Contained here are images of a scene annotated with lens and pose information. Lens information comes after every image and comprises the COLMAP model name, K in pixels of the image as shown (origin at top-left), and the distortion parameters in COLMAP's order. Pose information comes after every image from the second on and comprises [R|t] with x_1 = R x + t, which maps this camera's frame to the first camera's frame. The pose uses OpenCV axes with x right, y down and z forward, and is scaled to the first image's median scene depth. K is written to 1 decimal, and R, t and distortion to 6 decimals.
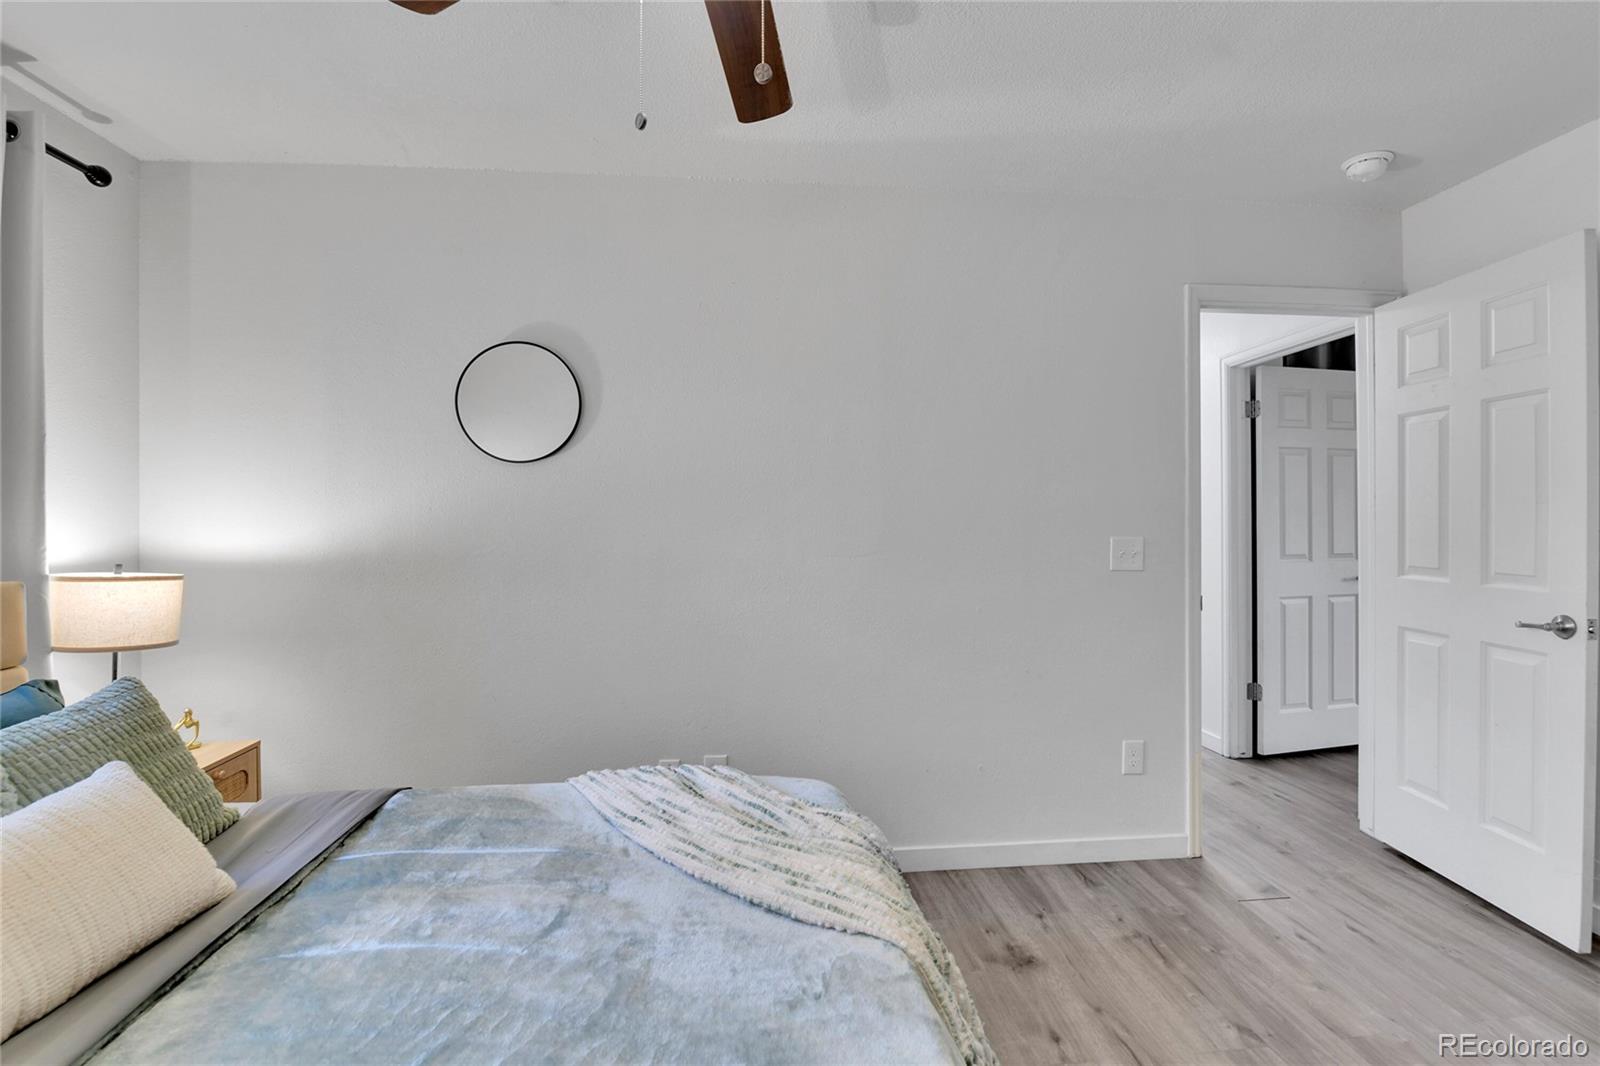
lens RADIAL K [[715.4, 0, 800.0], [0, 715.4, 533.0], [0, 0, 1]] dist [0.000912, -0.010226]
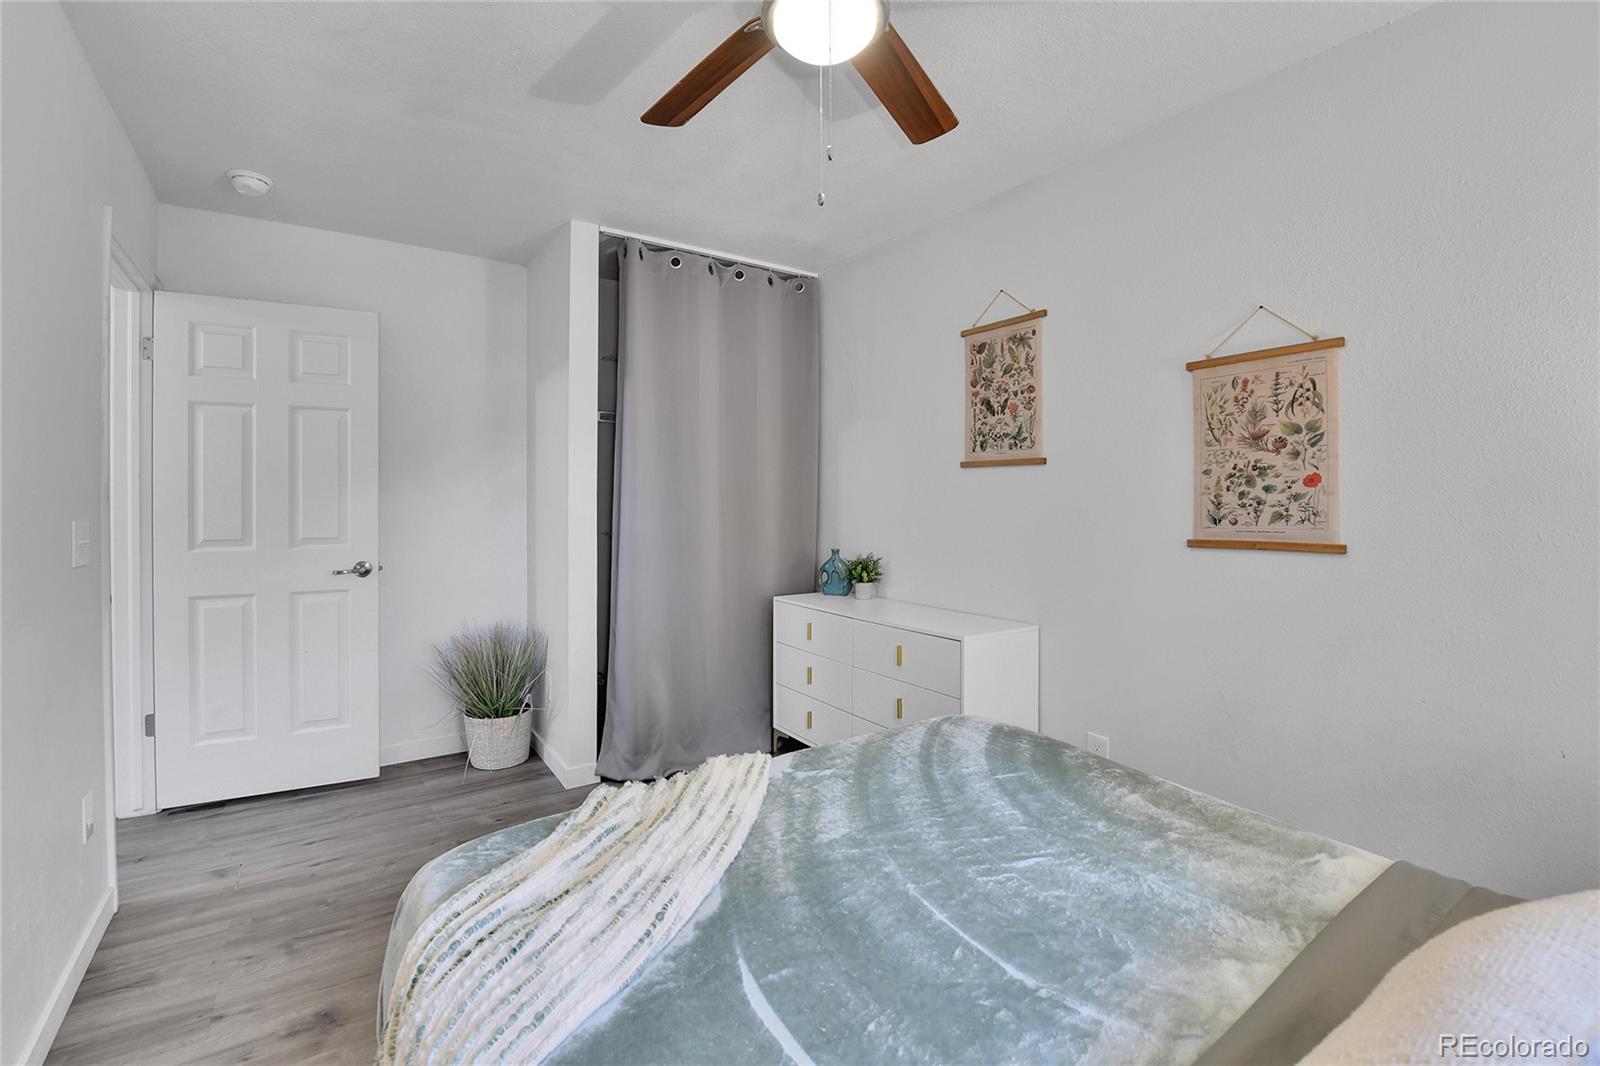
lens RADIAL K [[699.6, 0, 812.0], [0, 699.6, 520.7], [0, 0, 1]] dist [-0.000439, -0.011557]
pose [[-0.520086, -0.021598, 0.853840, -0.616311], [0.011400, 0.999416, 0.032225, -0.008238], [-0.854038, 0.026494, -0.519536, 0.843146]]
